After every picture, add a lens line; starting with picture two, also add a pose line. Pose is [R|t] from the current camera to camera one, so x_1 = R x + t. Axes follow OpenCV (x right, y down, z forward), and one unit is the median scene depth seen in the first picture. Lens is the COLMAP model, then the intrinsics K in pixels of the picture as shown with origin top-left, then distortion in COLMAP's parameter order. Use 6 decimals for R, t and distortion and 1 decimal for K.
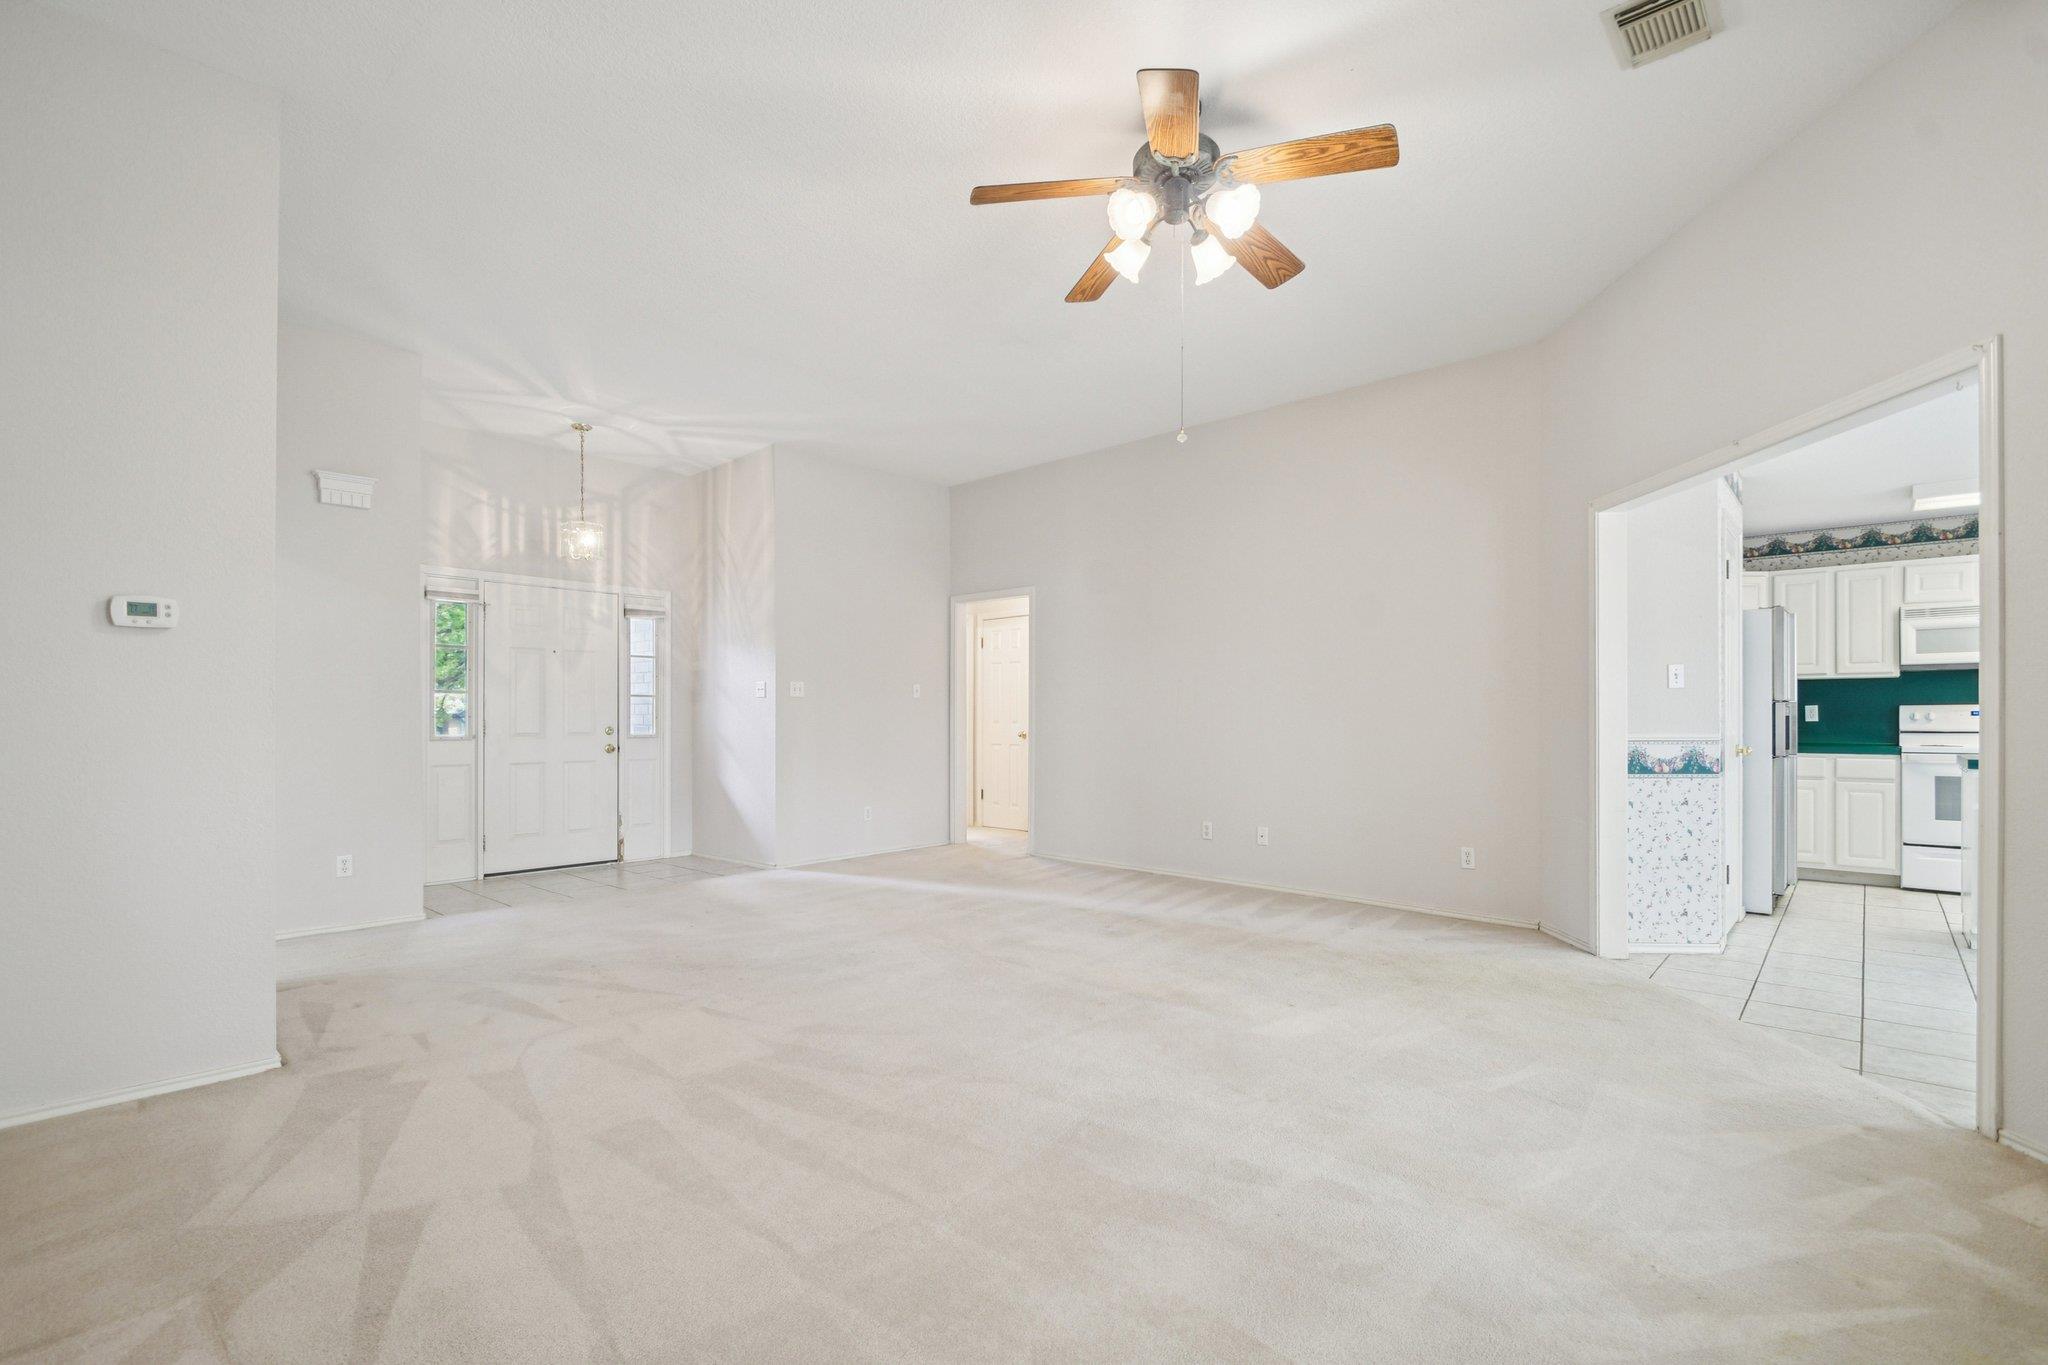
lens RADIAL K [[908.5, 0, 1019.5], [0, 908.5, 716.4], [0, 0, 1]] dist [0.026812, -0.024142]
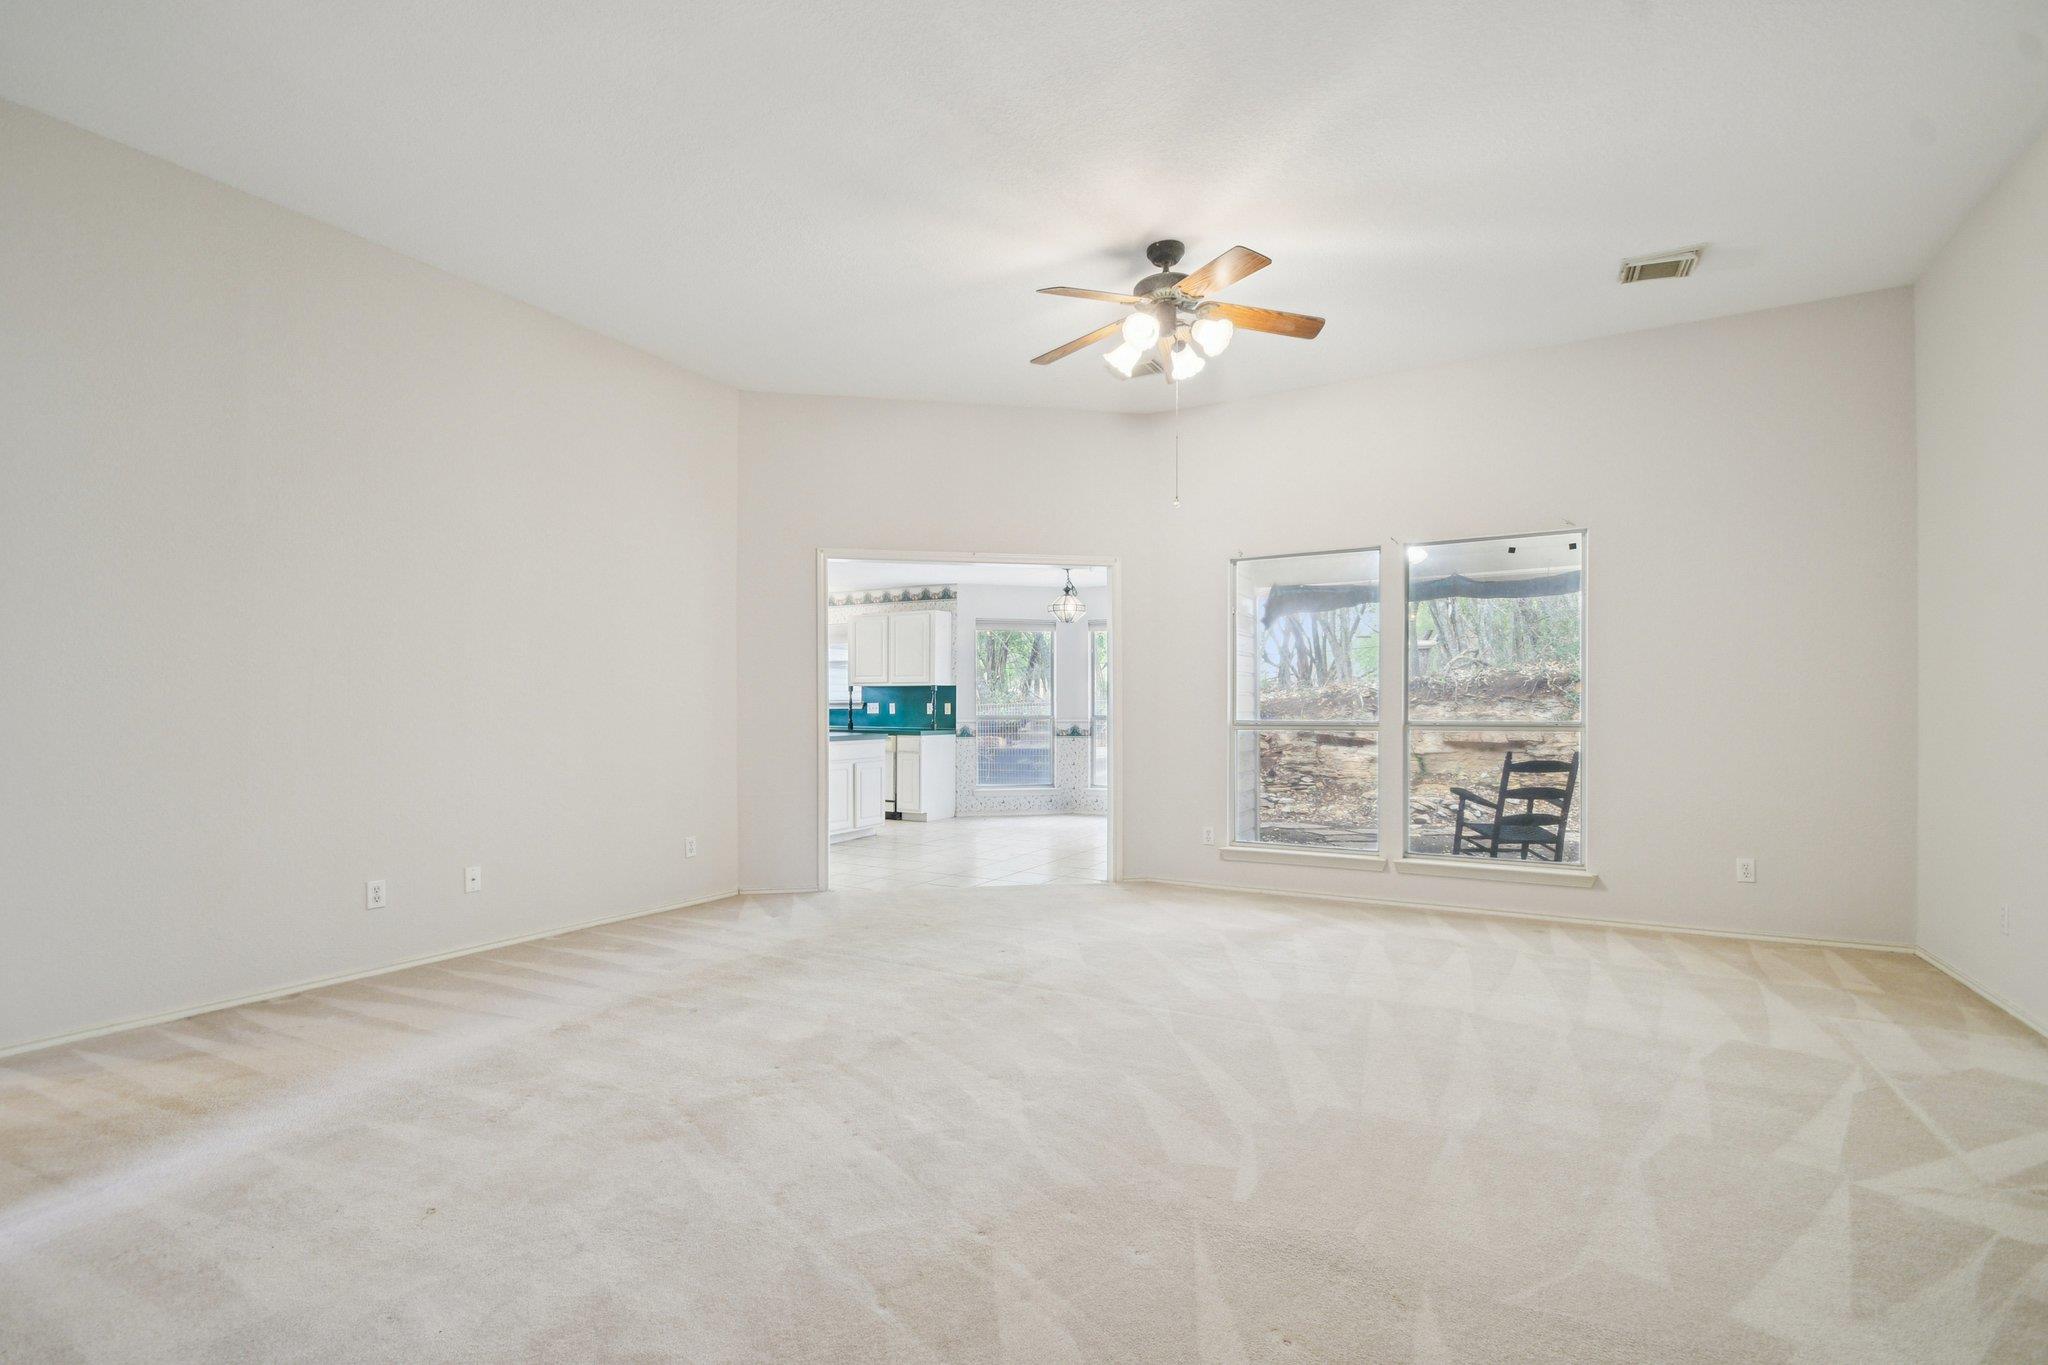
lens RADIAL K [[925.7, 0, 1021.8], [0, 925.7, 711.3], [0, 0, 1]] dist [0.000961, -0.006626]
pose [[-0.231839, -0.001481, 0.972753, -0.505666], [-0.000052, 0.999999, 0.001510, -0.002227], [-0.972754, 0.000299, -0.231838, 0.701532]]
